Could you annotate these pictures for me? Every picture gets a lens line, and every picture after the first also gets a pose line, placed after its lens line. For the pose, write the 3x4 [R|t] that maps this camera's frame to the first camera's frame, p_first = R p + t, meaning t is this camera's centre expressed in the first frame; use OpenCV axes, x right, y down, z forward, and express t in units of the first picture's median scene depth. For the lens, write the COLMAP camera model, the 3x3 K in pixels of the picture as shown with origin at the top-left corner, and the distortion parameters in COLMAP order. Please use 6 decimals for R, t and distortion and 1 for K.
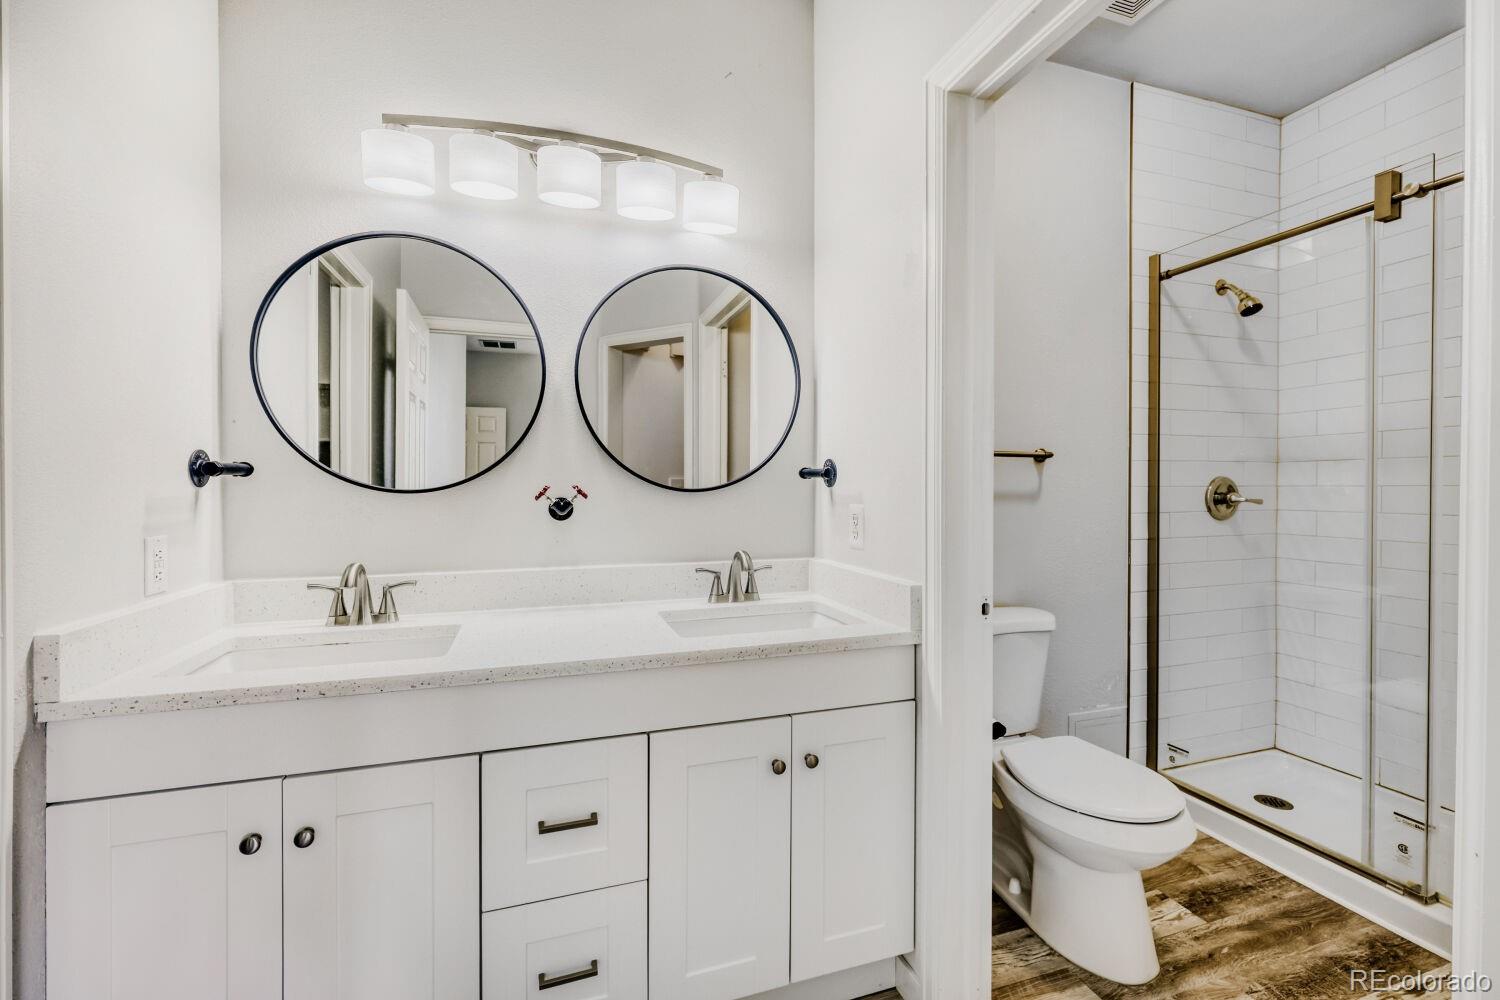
lens RADIAL K [[627.8, 0, 750.0], [0, 627.8, 500.0], [0, 0, 1]] dist [-0.000678, -0.000289]
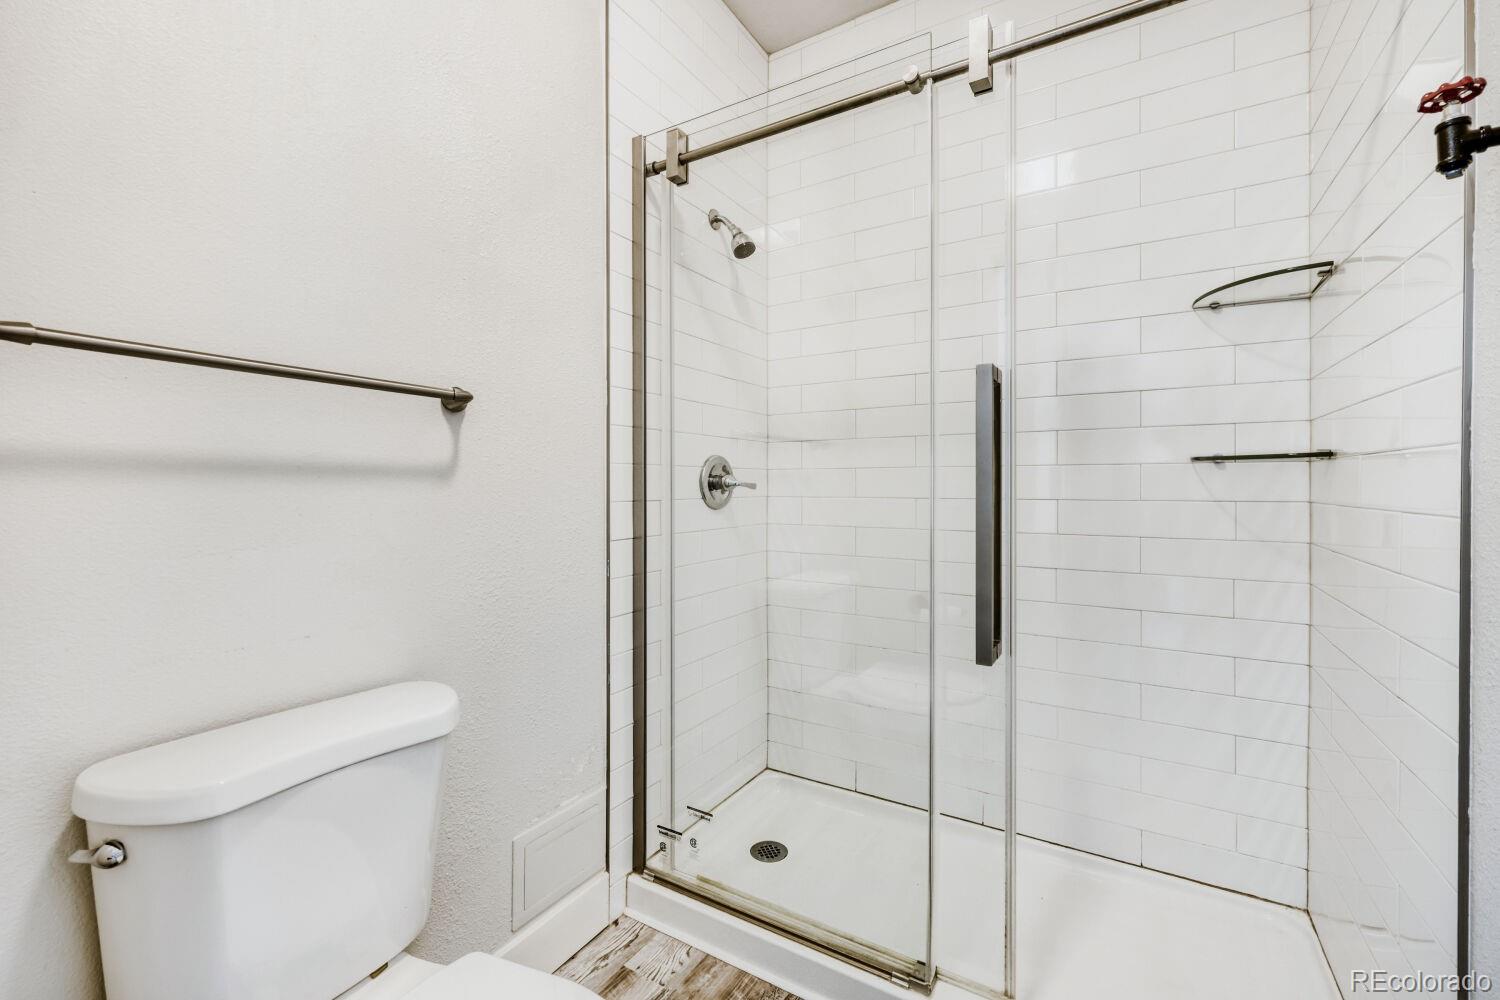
lens RADIAL K [[626.4, 0, 743.8], [0, 626.4, 491.4], [0, 0, 1]] dist [-0.001750, 0.000082]
pose [[0.773664, -0.000831, 0.633596, 0.279542], [0.007373, 0.999943, -0.007690, 0.015967], [-0.633553, 0.010621, 0.773626, 0.369497]]
